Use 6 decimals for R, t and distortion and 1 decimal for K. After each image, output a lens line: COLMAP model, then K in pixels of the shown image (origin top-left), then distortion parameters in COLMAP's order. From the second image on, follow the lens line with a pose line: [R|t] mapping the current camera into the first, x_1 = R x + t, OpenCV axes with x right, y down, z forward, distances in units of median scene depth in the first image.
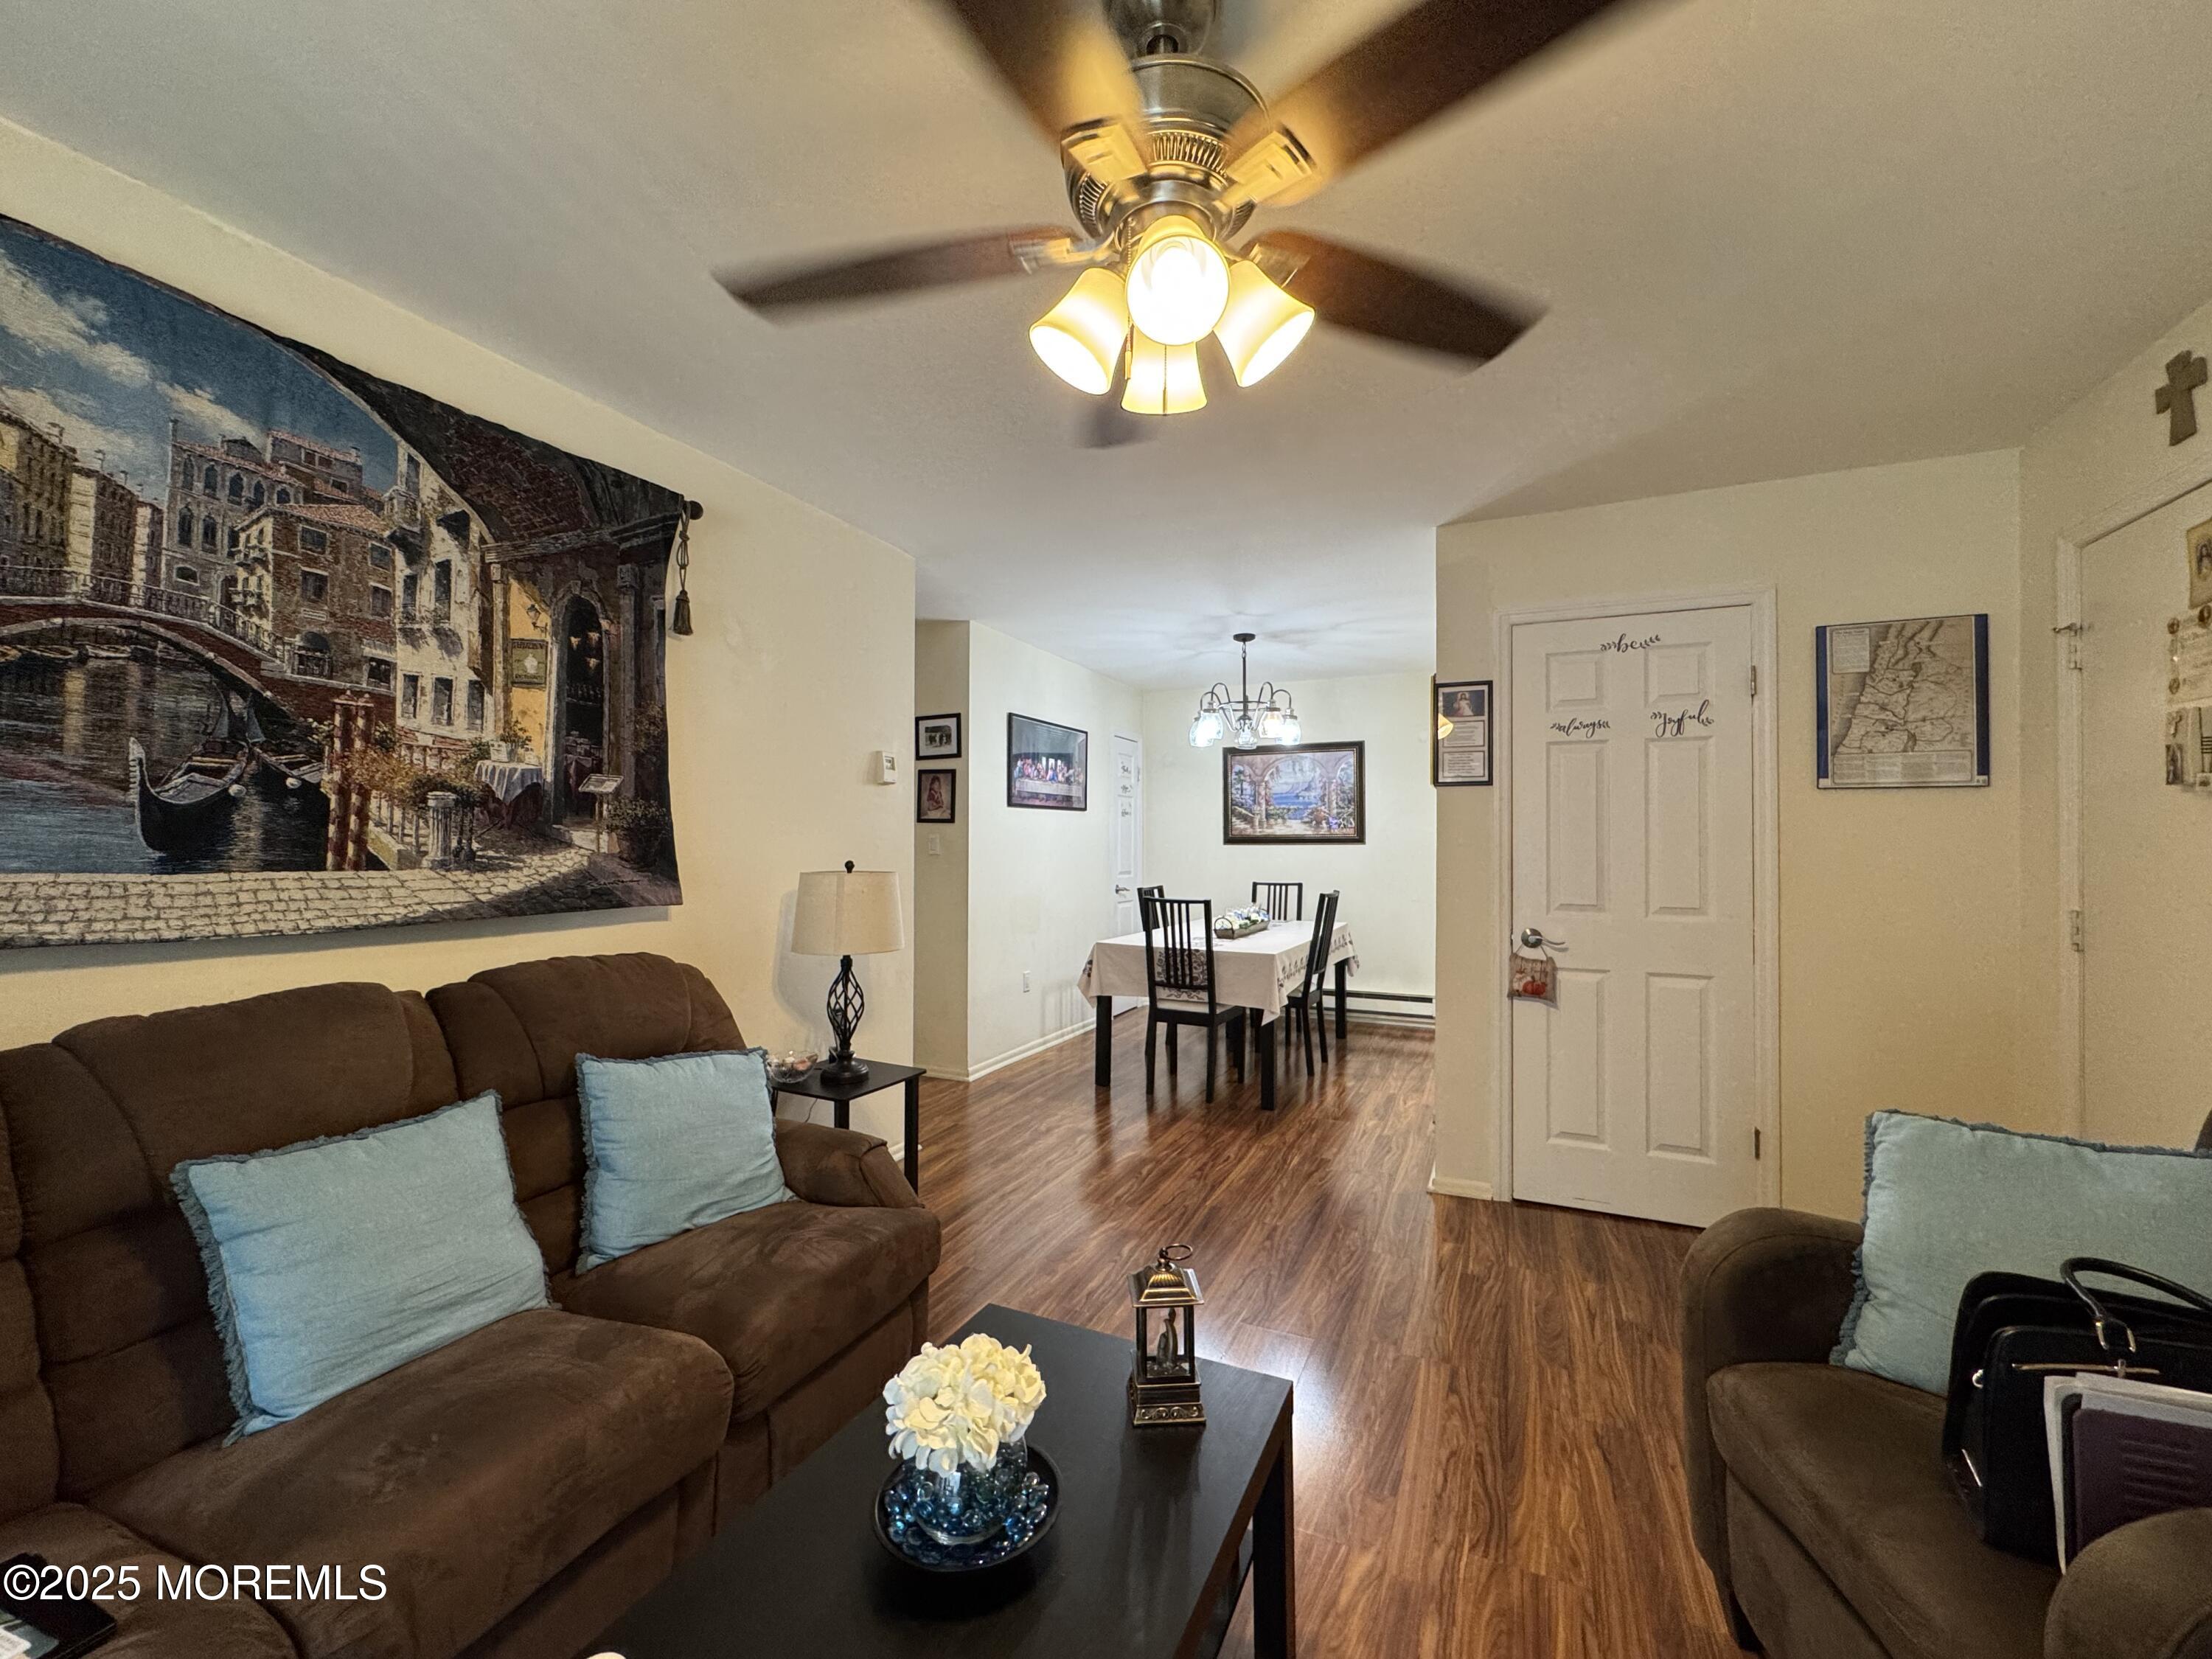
lens RADIAL K [[888.7, 0, 1104.3], [0, 888.7, 832.1], [0, 0, 1]] dist [-0.003252, 0.000410]
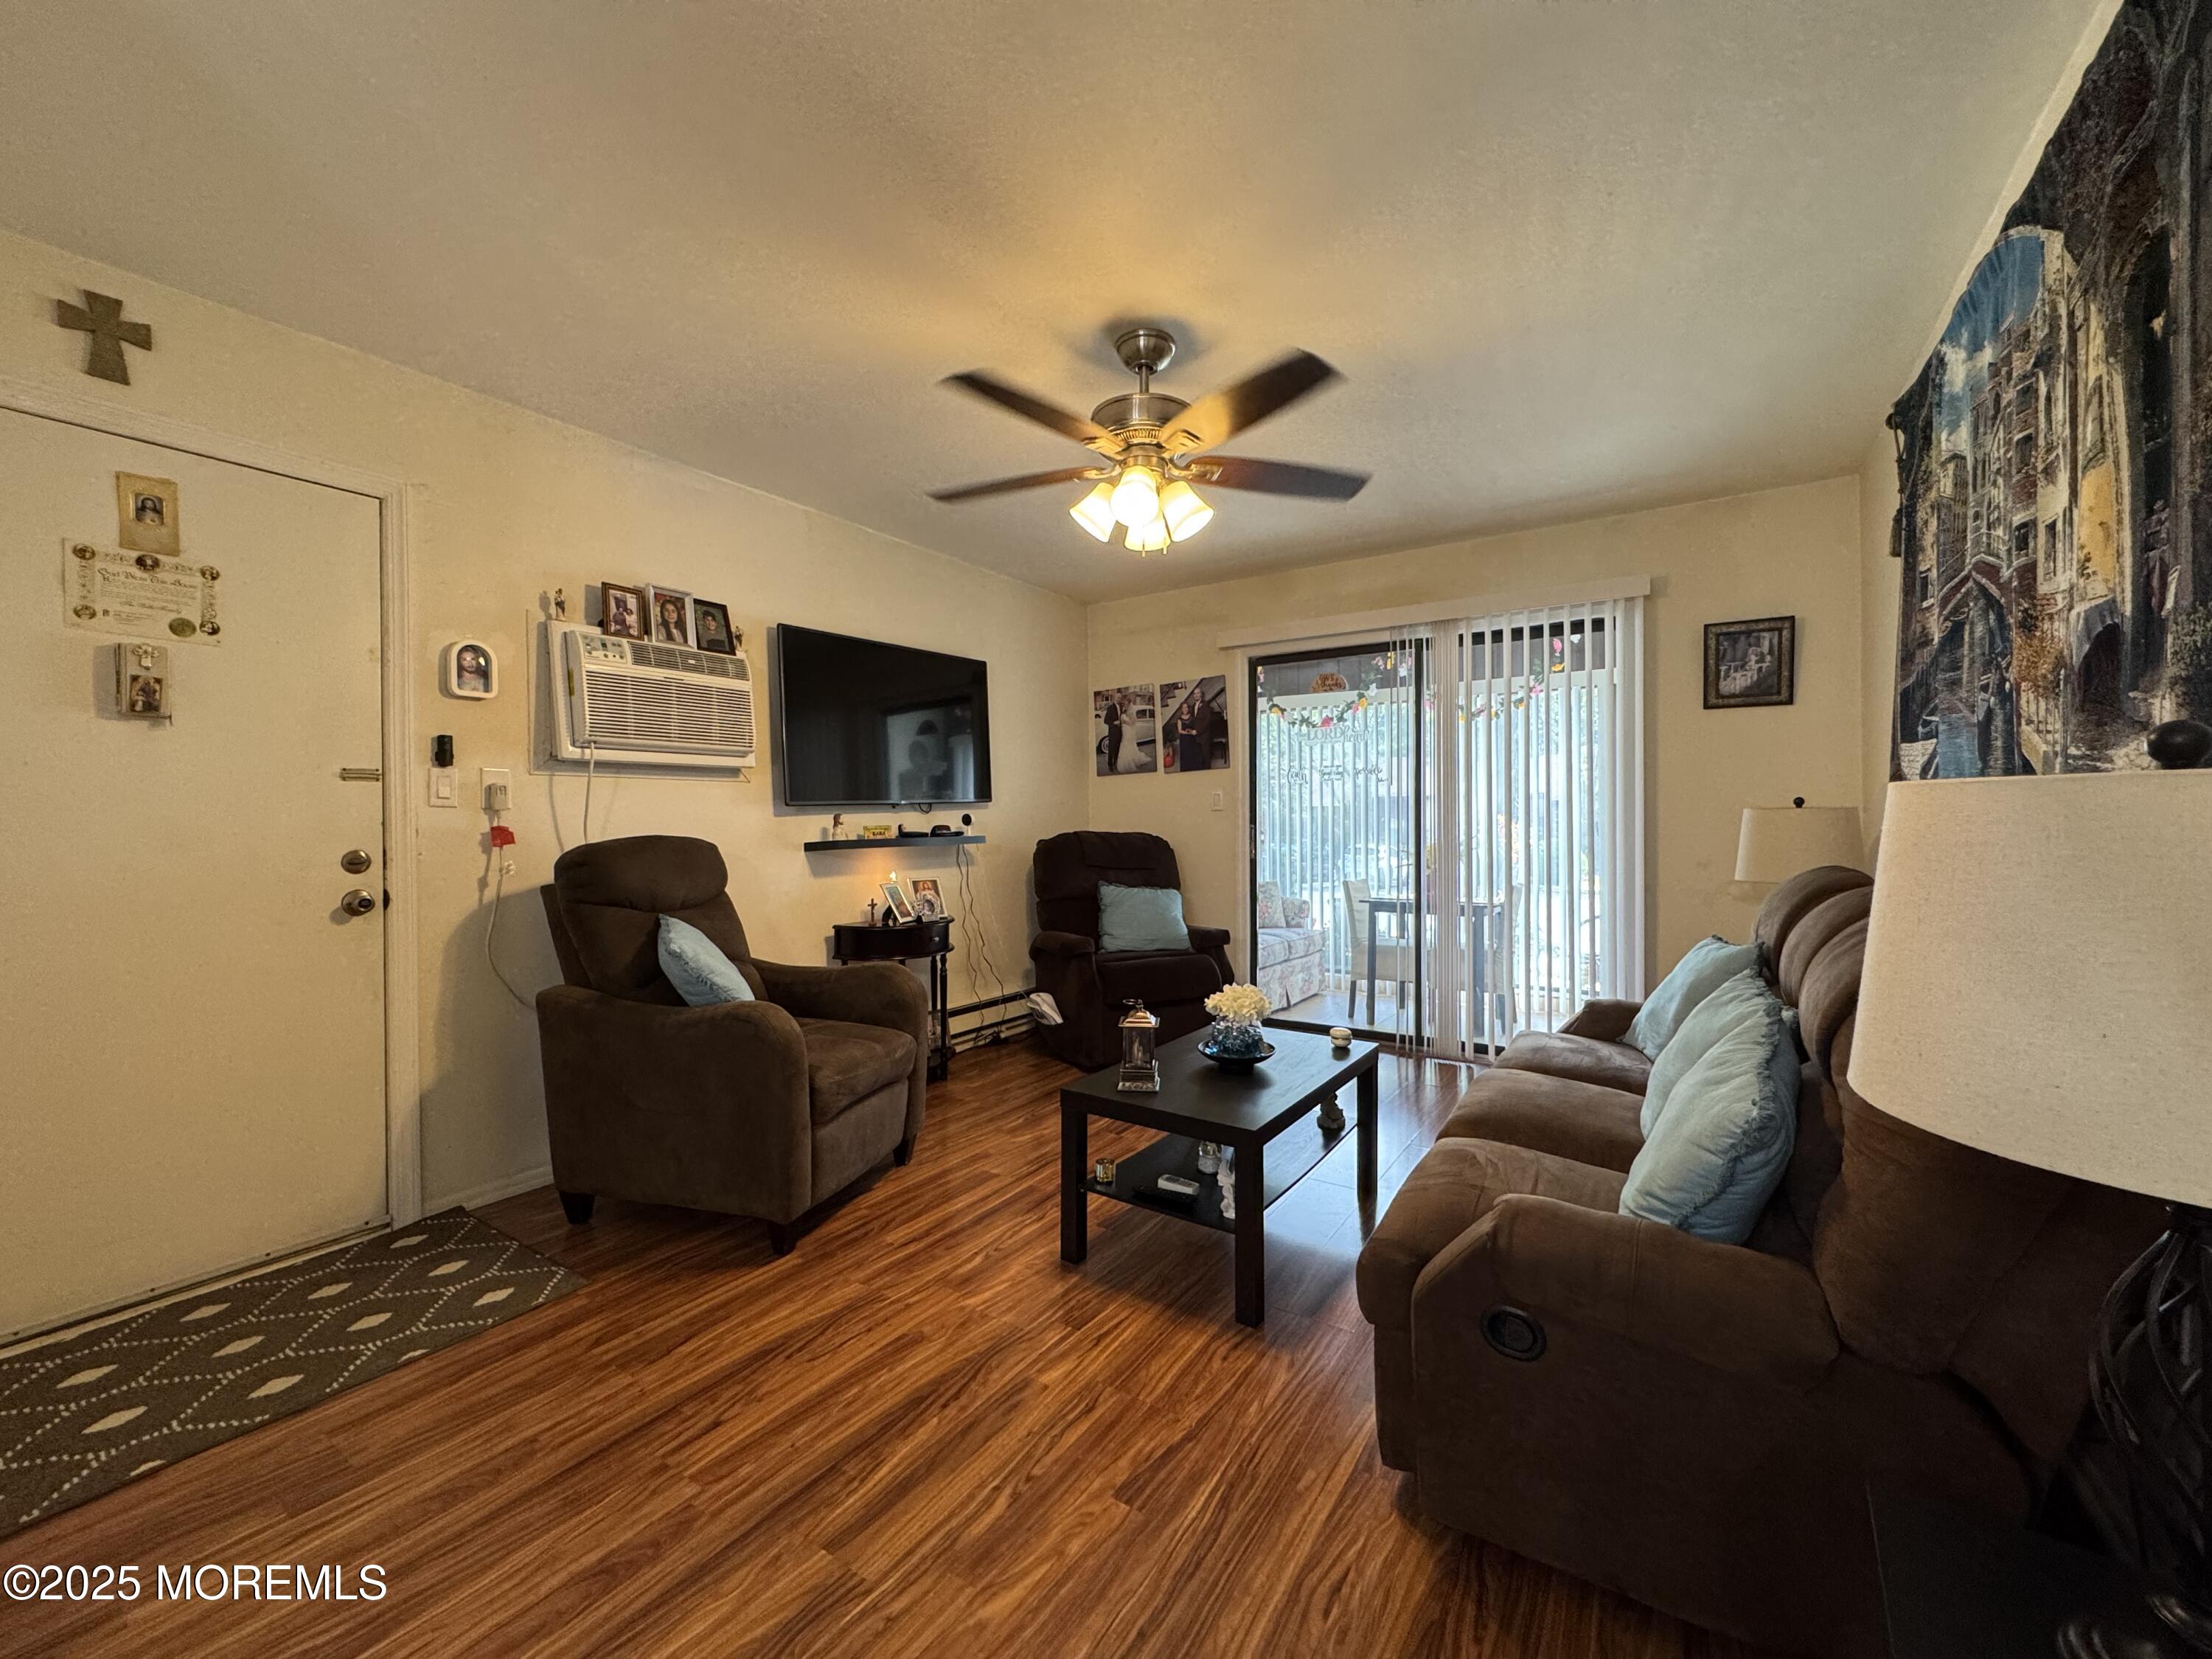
lens RADIAL K [[888.7, 0, 1098.6], [0, 888.7, 826.7], [0, 0, 1]] dist [-0.003252, 0.000410]
pose [[-0.987413, 0.001695, 0.158156, -0.081647], [0.001328, 0.999996, -0.002426, 0.077153], [-0.158160, -0.002185, -0.987411, 1.683728]]
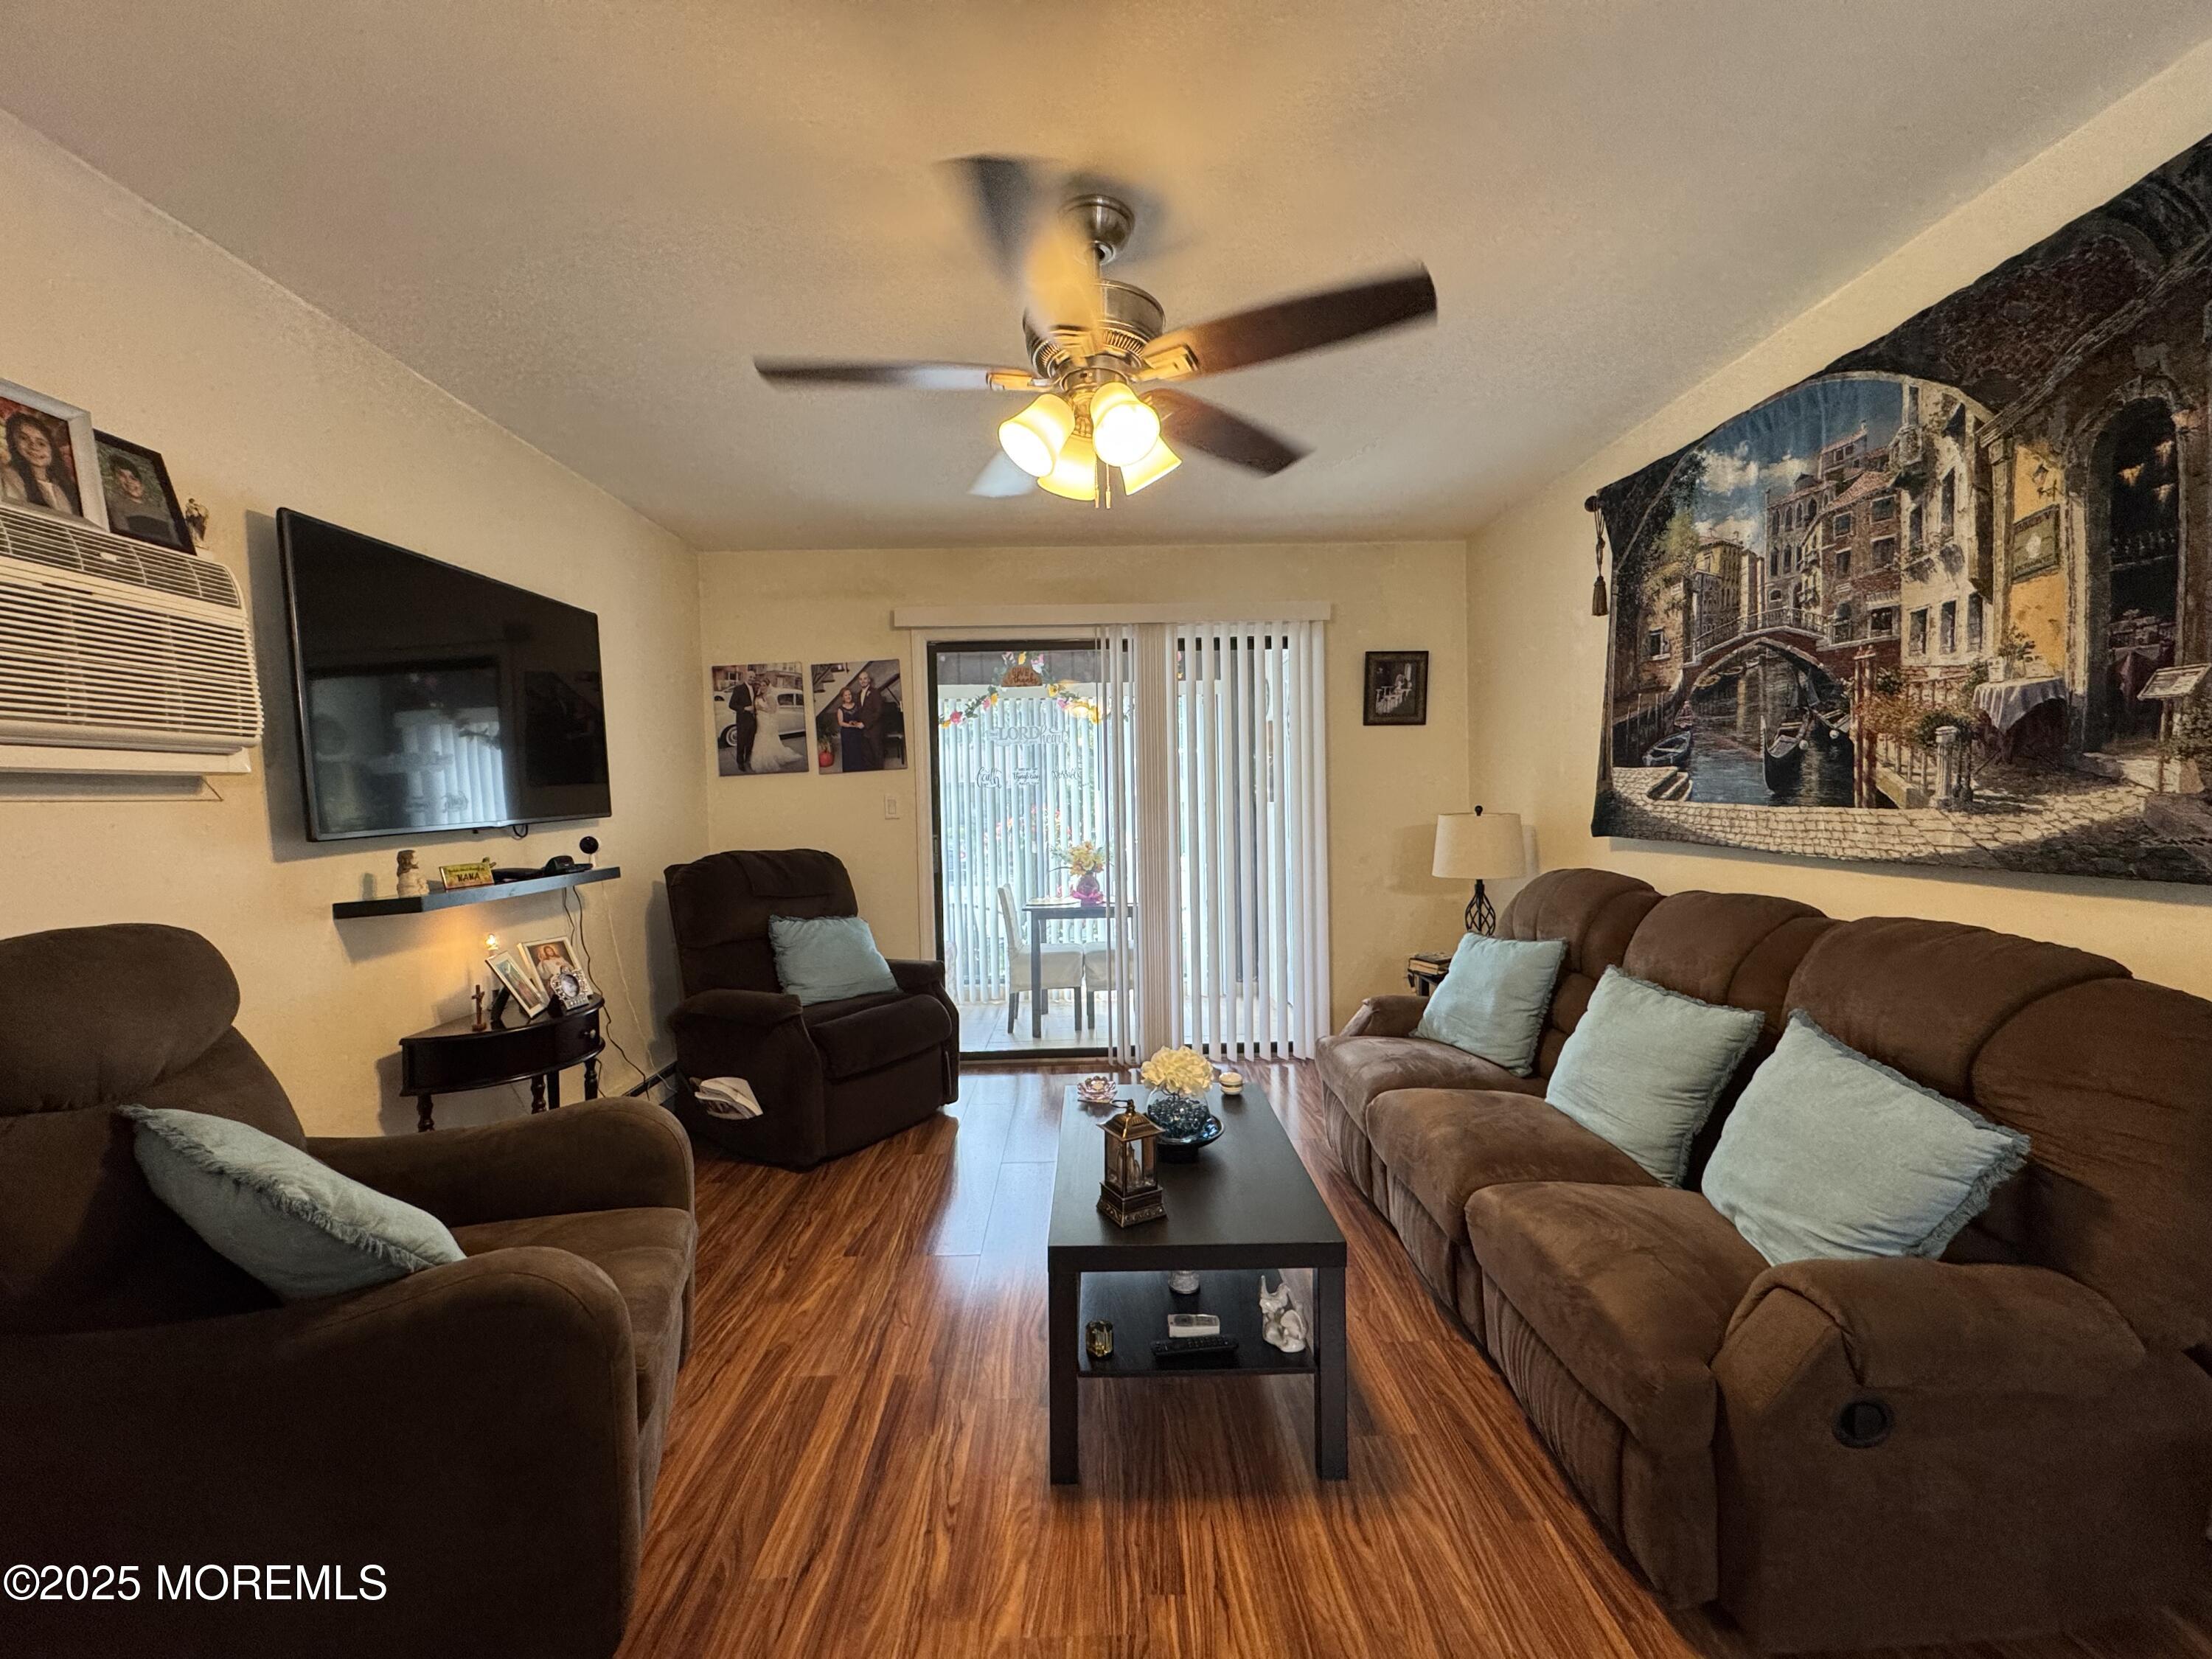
lens RADIAL K [[888.7, 0, 1107.6], [0, 888.7, 824.6], [0, 0, 1]] dist [-0.003252, 0.000410]
pose [[-0.897692, 0.028660, -0.439690, 0.411393], [0.022963, 0.999569, 0.018273, 0.018585], [0.440024, 0.006307, -0.897964, 1.328934]]
